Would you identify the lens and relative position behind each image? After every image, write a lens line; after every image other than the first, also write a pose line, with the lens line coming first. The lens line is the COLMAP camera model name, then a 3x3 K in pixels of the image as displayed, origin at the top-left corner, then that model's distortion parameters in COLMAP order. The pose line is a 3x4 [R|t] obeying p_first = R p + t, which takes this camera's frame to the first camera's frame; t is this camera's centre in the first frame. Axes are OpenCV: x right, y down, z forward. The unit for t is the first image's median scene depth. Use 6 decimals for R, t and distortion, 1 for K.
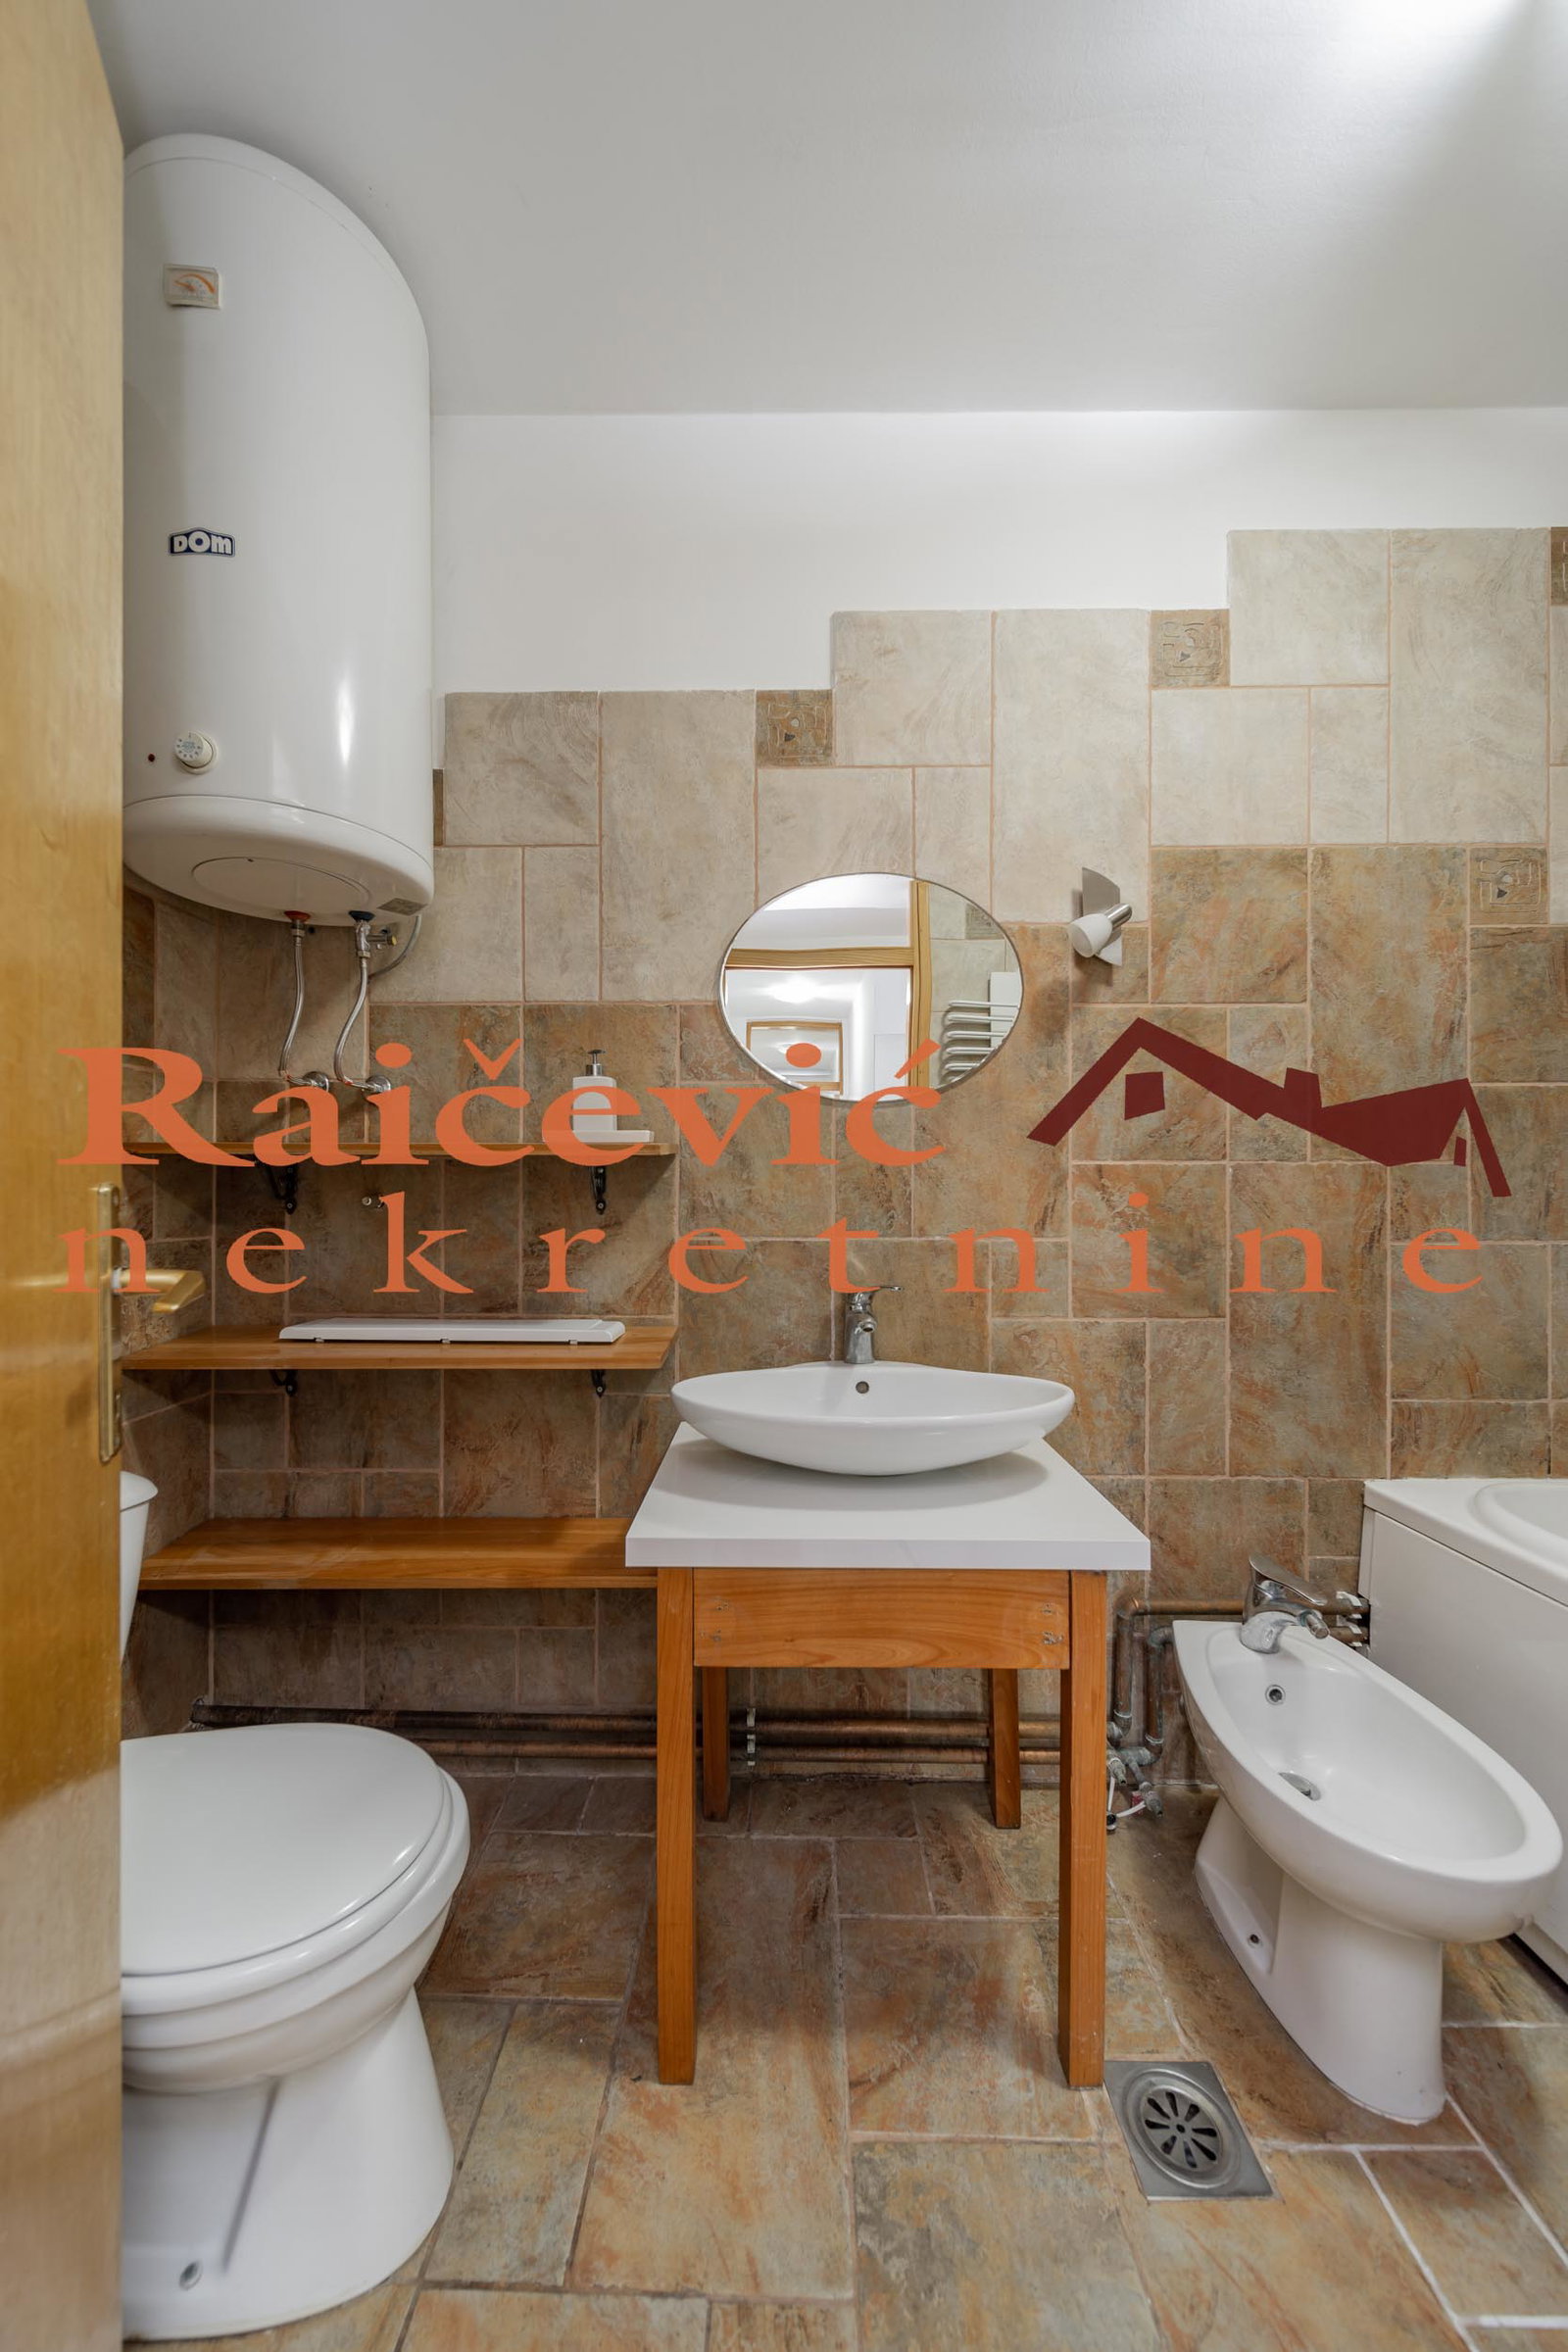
lens RADIAL K [[835.0, 0, 788.6], [0, 835.0, 1180.8], [0, 0, 1]] dist [0.004021, -0.000641]
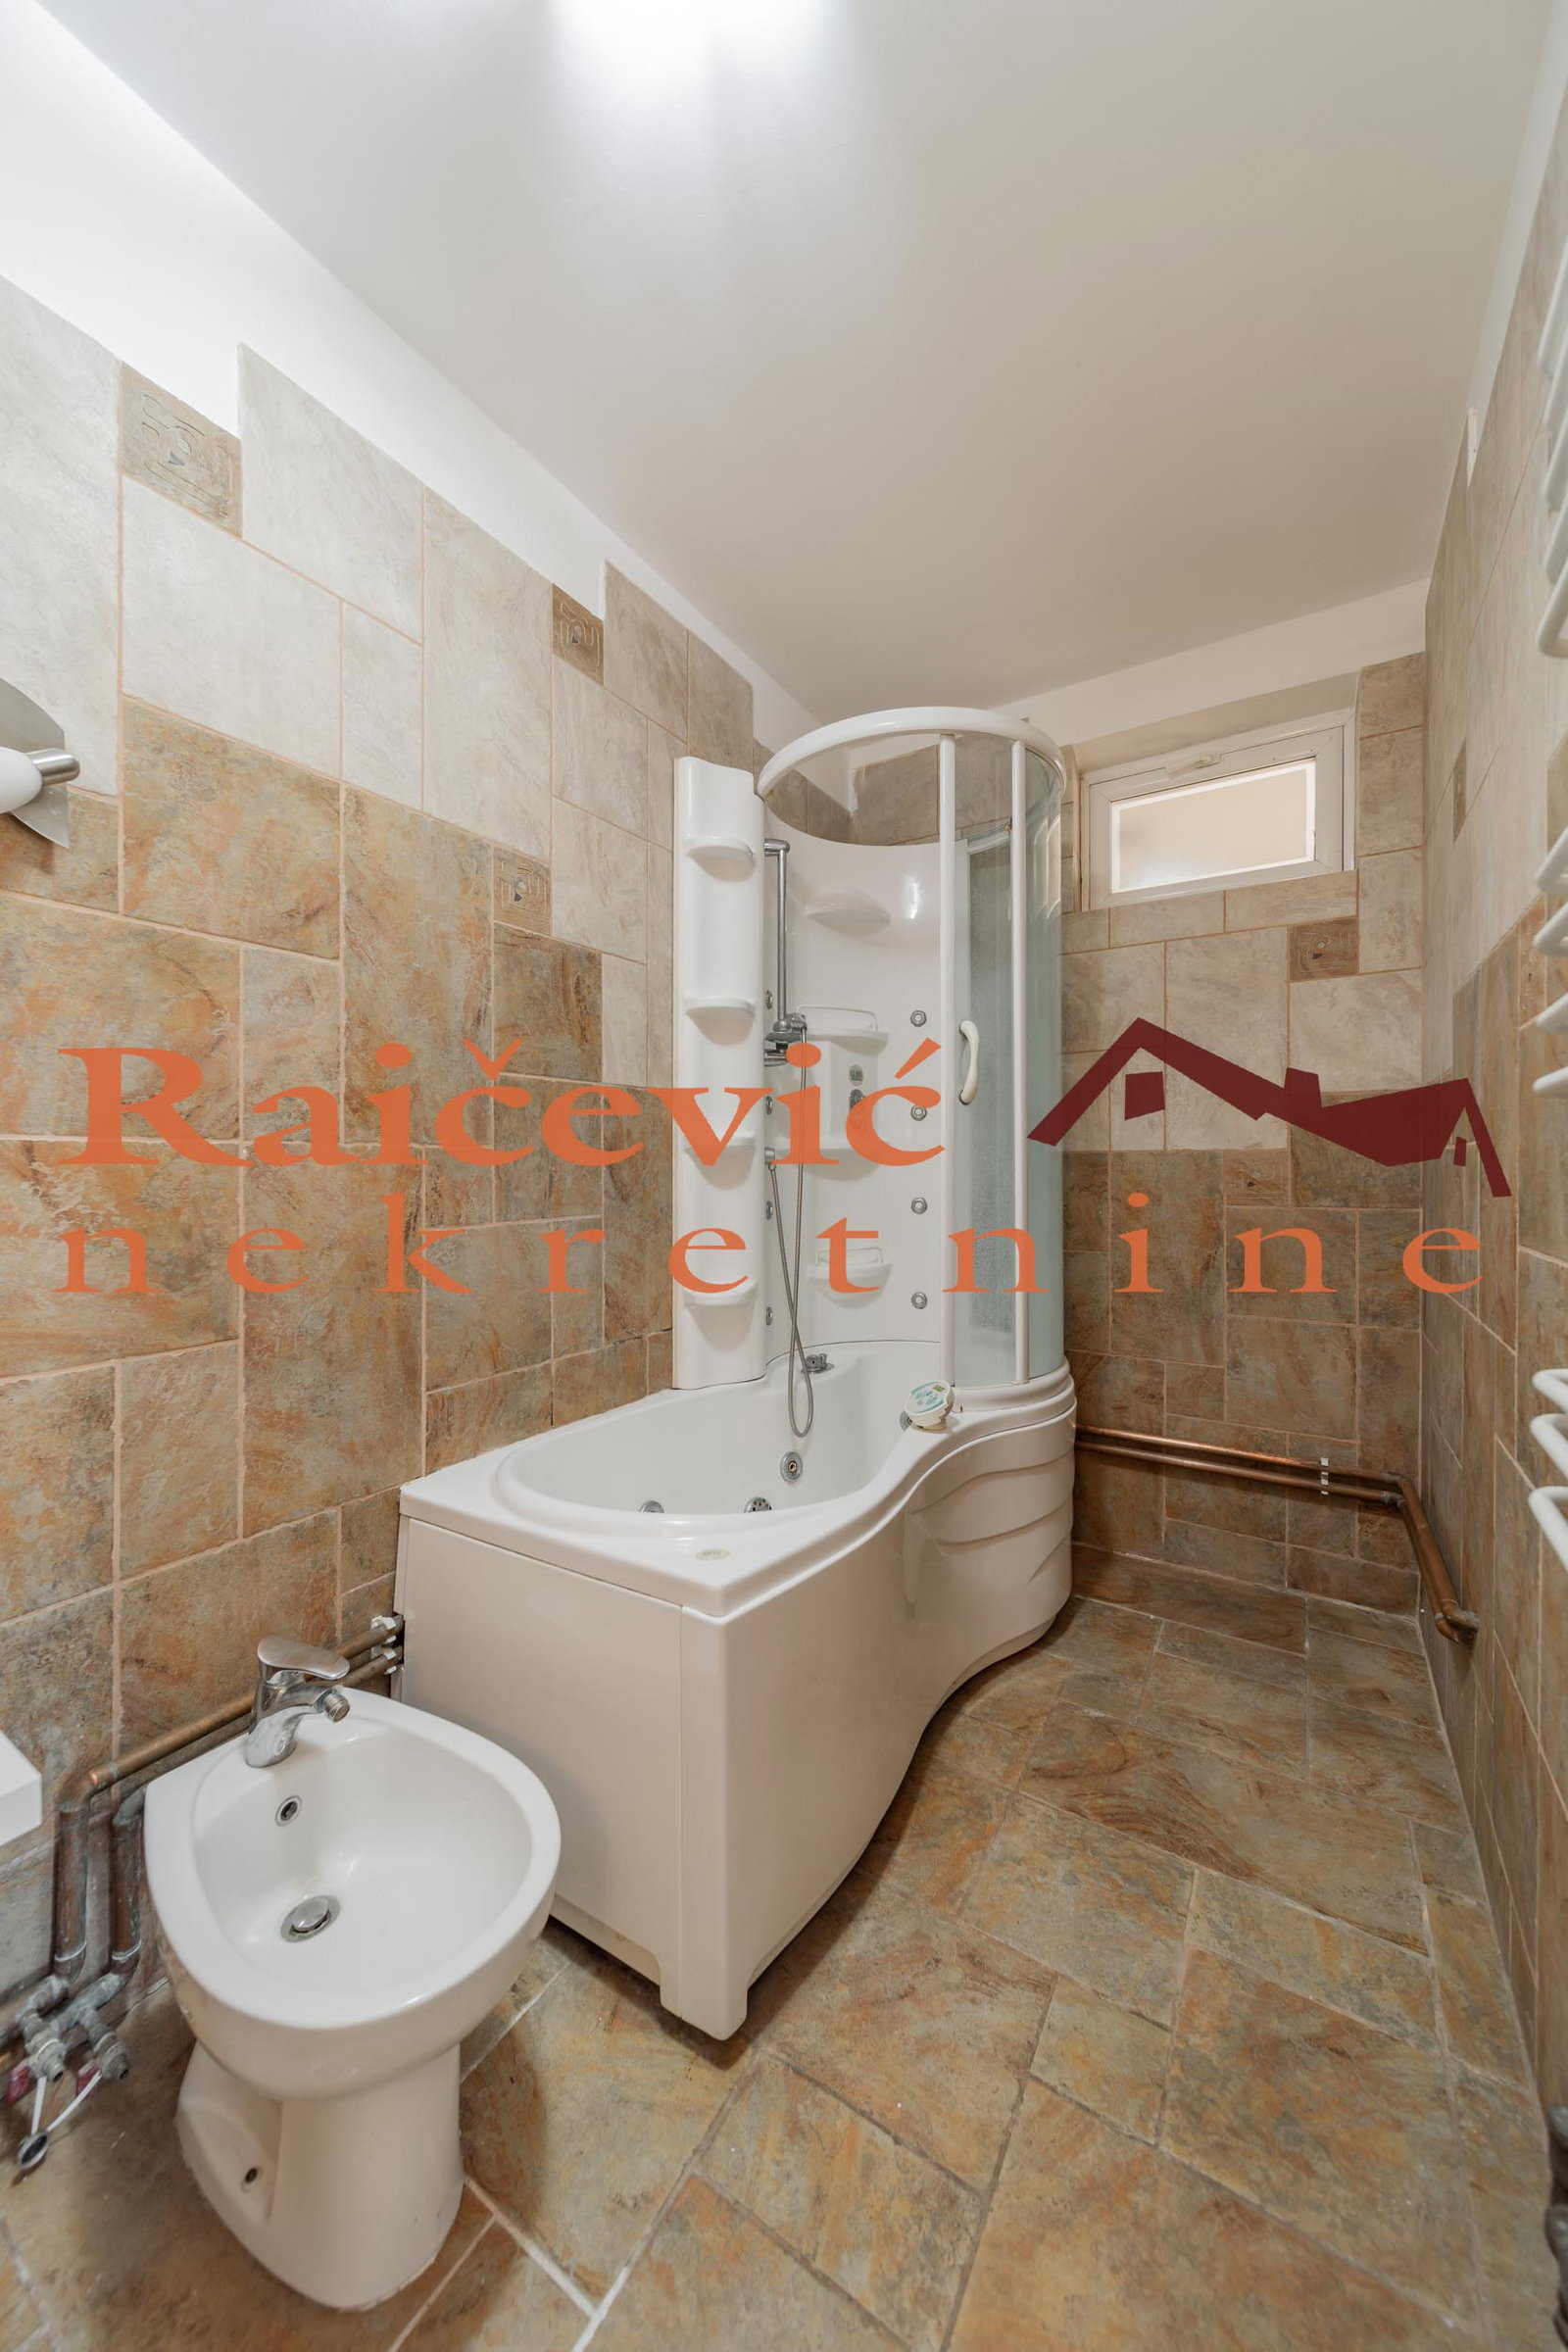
lens RADIAL K [[820.9, 0, 780.8], [0, 820.9, 1162.8], [0, 0, 1]] dist [0.000906, -0.000222]
pose [[0.530665, 0.001672, 0.847580, 0.138379], [0.000846, 0.999997, -0.002503, 0.000035], [-0.847581, 0.002046, 0.530662, 0.155824]]
